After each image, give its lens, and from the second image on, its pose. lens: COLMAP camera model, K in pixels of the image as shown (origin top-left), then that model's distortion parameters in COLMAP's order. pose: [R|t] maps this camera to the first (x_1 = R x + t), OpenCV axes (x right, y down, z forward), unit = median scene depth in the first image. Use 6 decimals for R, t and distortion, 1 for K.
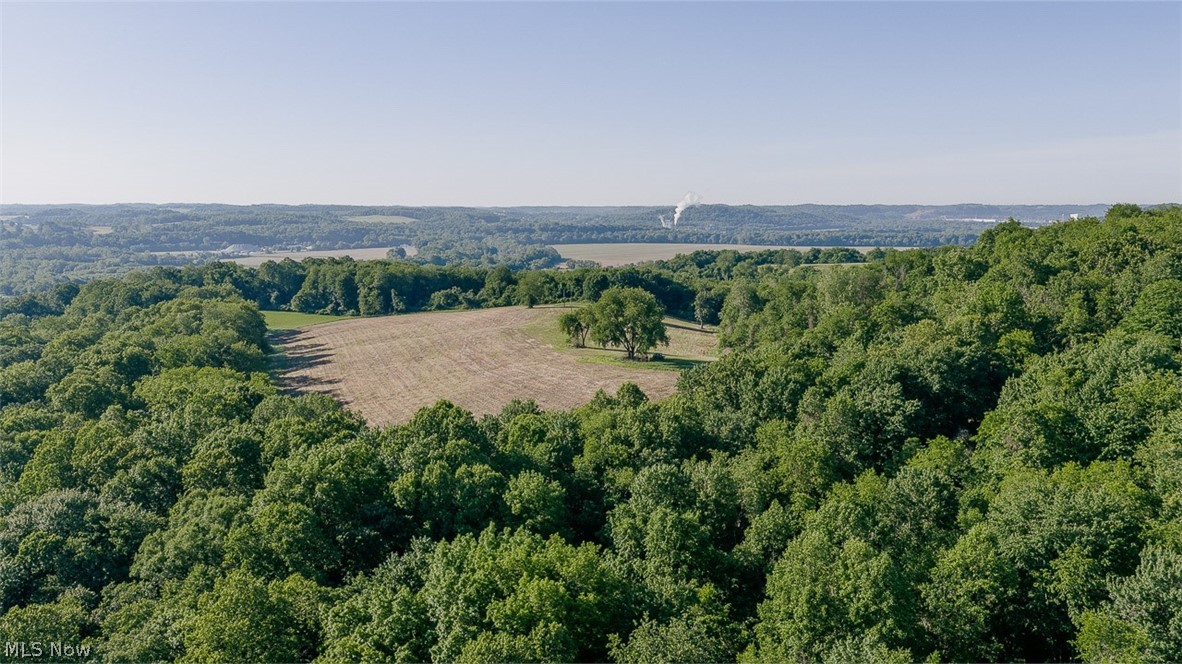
lens RADIAL K [[962.7, 0, 590.8], [0, 962.7, 330.7], [0, 0, 1]] dist [0.004170, 0.000802]
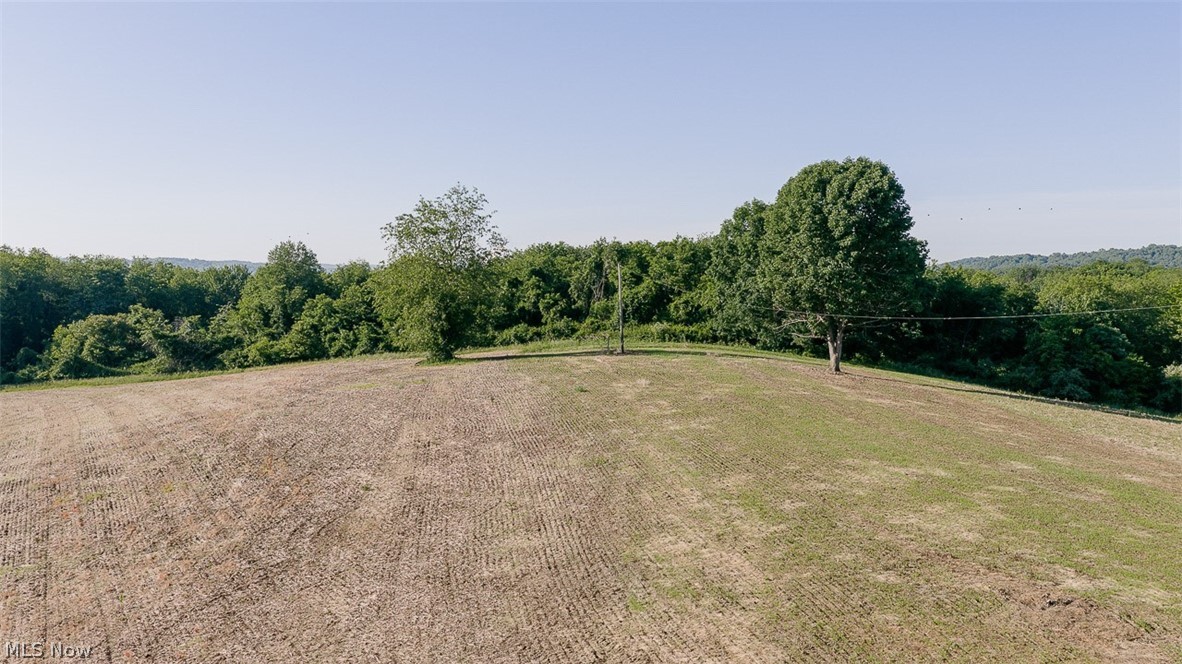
lens RADIAL K [[962.7, 0, 591.9], [0, 962.7, 331.9], [0, 0, 1]] dist [0.004170, 0.000802]
pose [[0.975865, -0.010593, 0.218119, -0.064897], [0.024027, 0.997967, -0.059030, -0.014262], [-0.217050, 0.062847, 0.974135, 0.669316]]
